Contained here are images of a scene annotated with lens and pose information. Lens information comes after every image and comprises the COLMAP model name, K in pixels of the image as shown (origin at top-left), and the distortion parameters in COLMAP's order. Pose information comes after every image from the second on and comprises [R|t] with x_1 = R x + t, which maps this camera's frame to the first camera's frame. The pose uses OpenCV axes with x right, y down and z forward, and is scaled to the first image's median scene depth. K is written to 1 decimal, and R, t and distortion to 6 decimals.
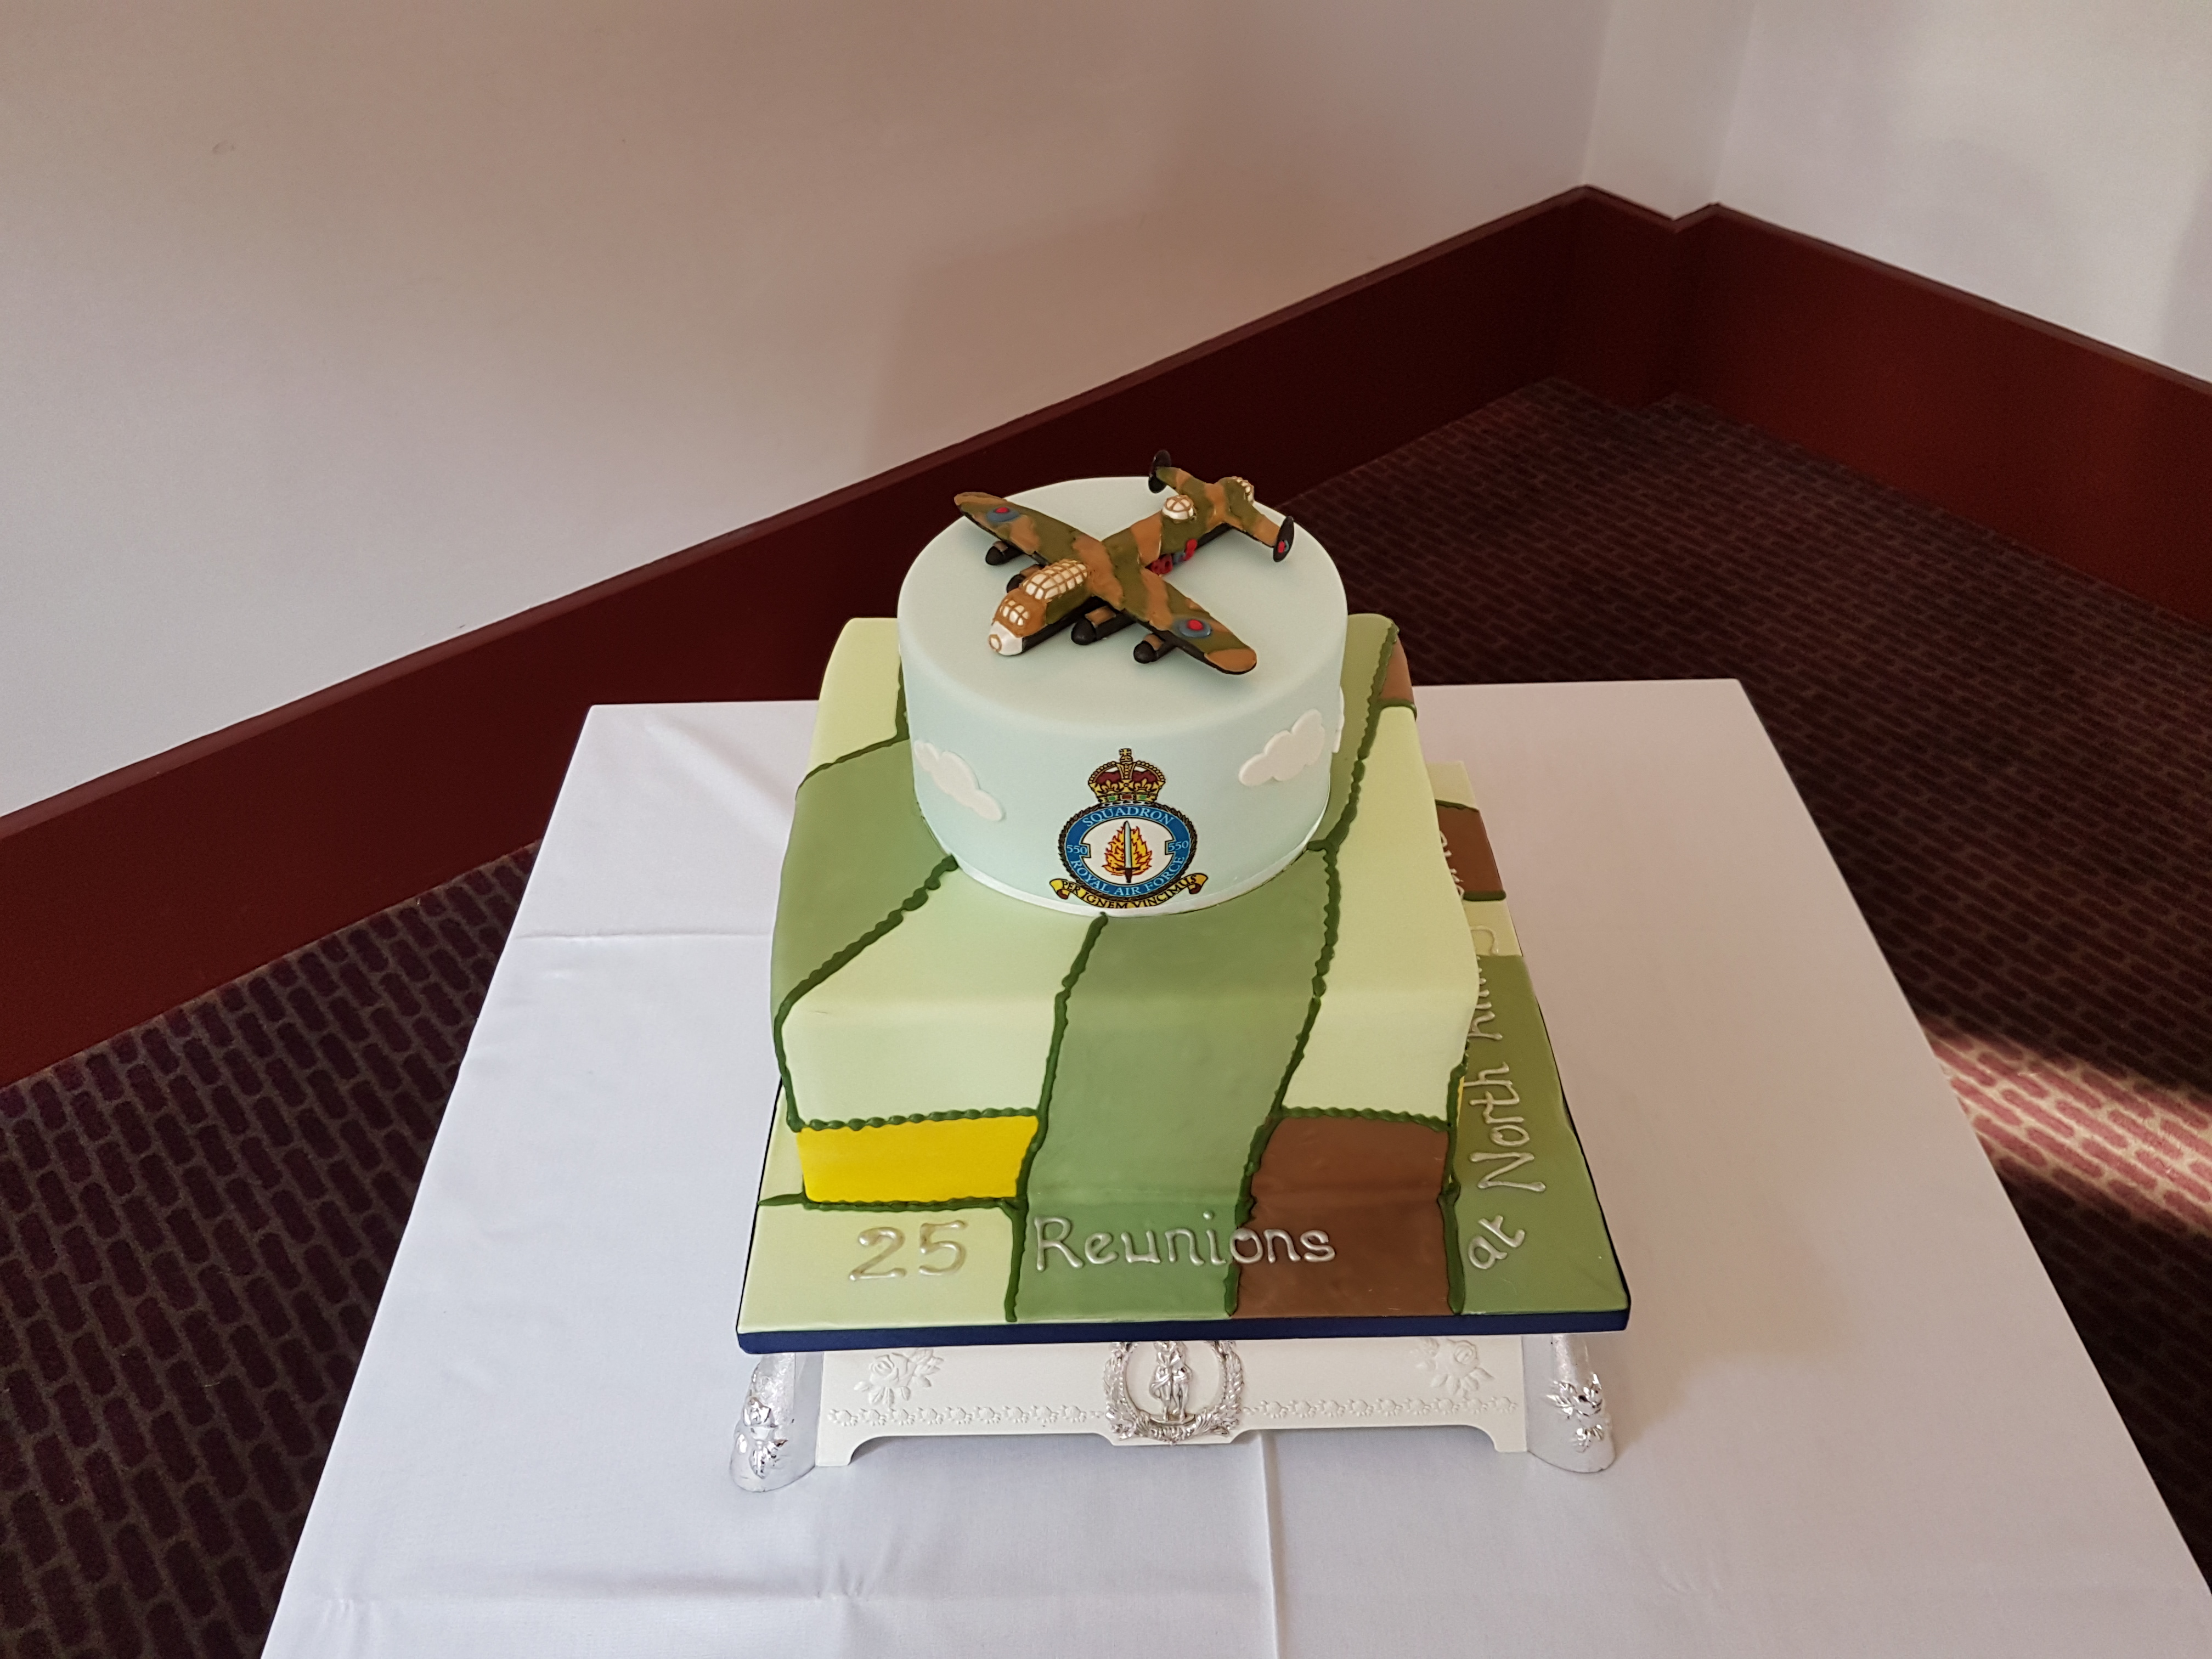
lens RADIAL K [[1718.8, 0, 1094.6], [0, 1718.8, 827.3], [0, 0, 1]] dist [0.255286, -0.312245]
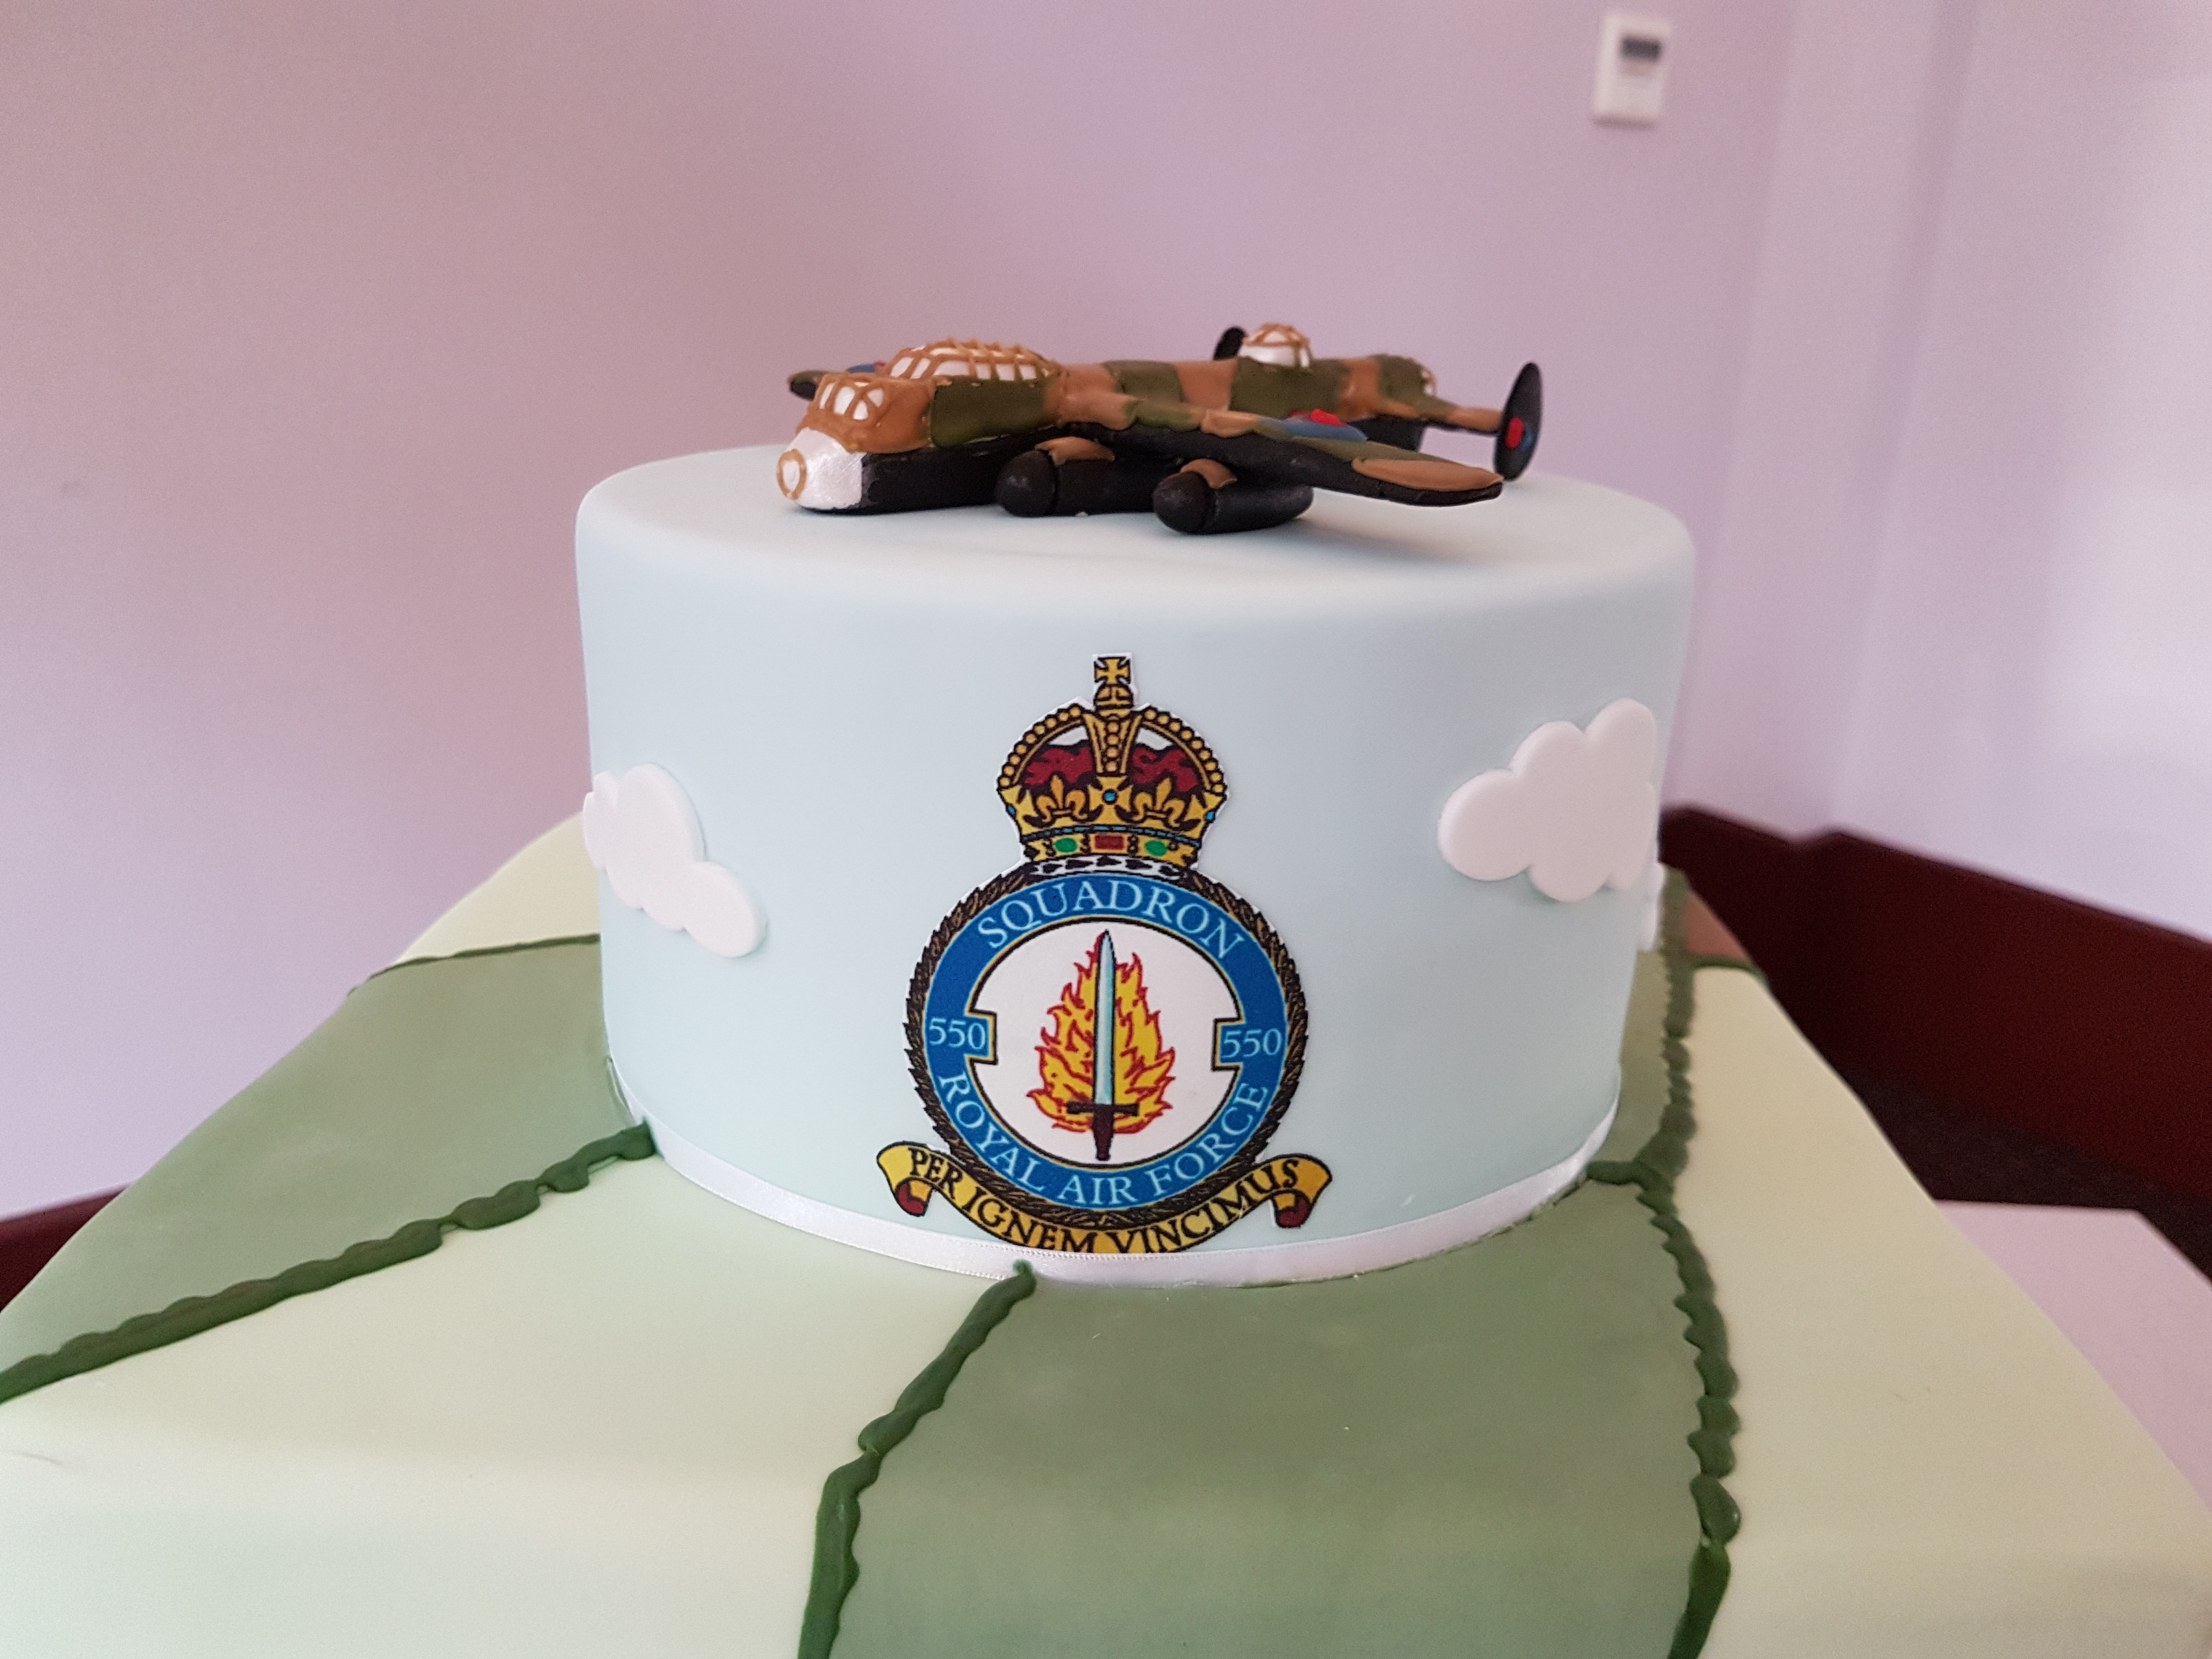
lens RADIAL K [[1718.8, 0, 1094.6], [0, 1718.8, 827.3], [0, 0, 1]] dist [0.255286, -0.312245]
pose [[0.997488, 0.063526, -0.031349, 0.024884], [-0.070744, 0.916243, -0.394326, 0.107725], [0.003674, 0.395553, 0.918436, 0.653109]]
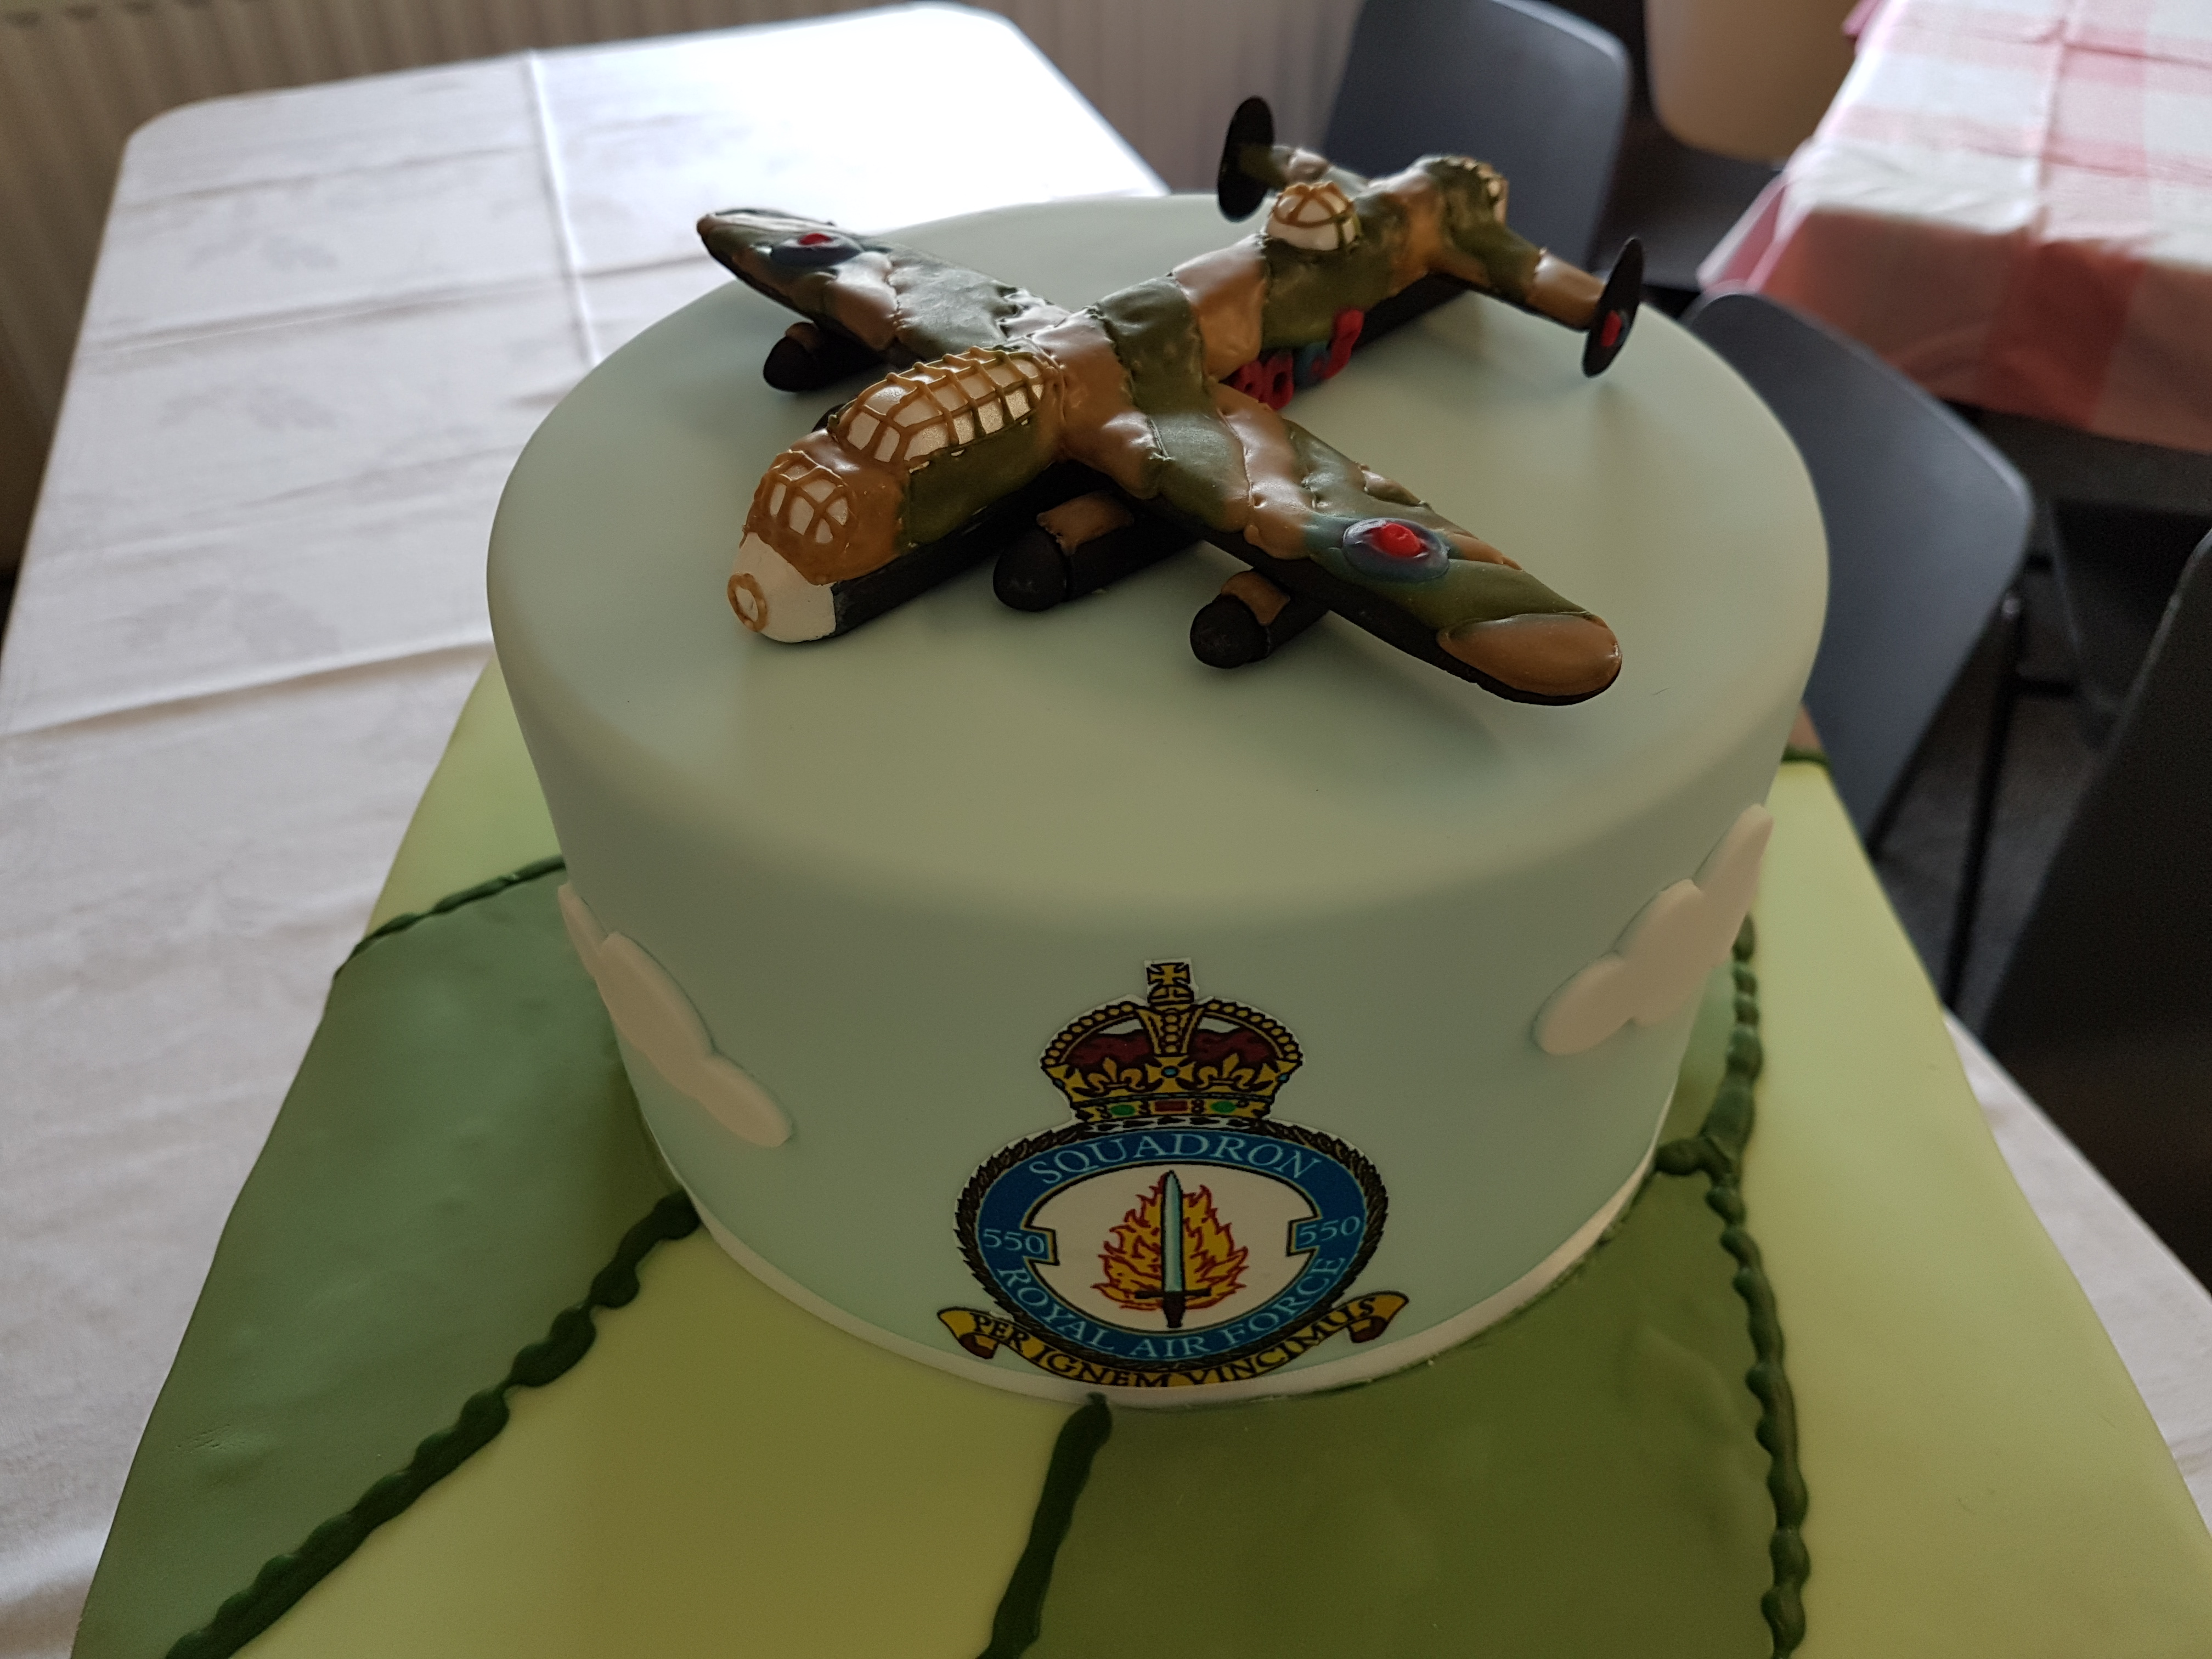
lens RADIAL K [[1718.8, 0, 1094.6], [0, 1718.8, 827.3], [0, 0, 1]] dist [0.255286, -0.312245]
pose [[0.999983, -0.002044, -0.005371, 0.006597], [0.002009, 0.999976, -0.006595, -0.061536], [0.005384, 0.006584, 0.999964, 0.660038]]
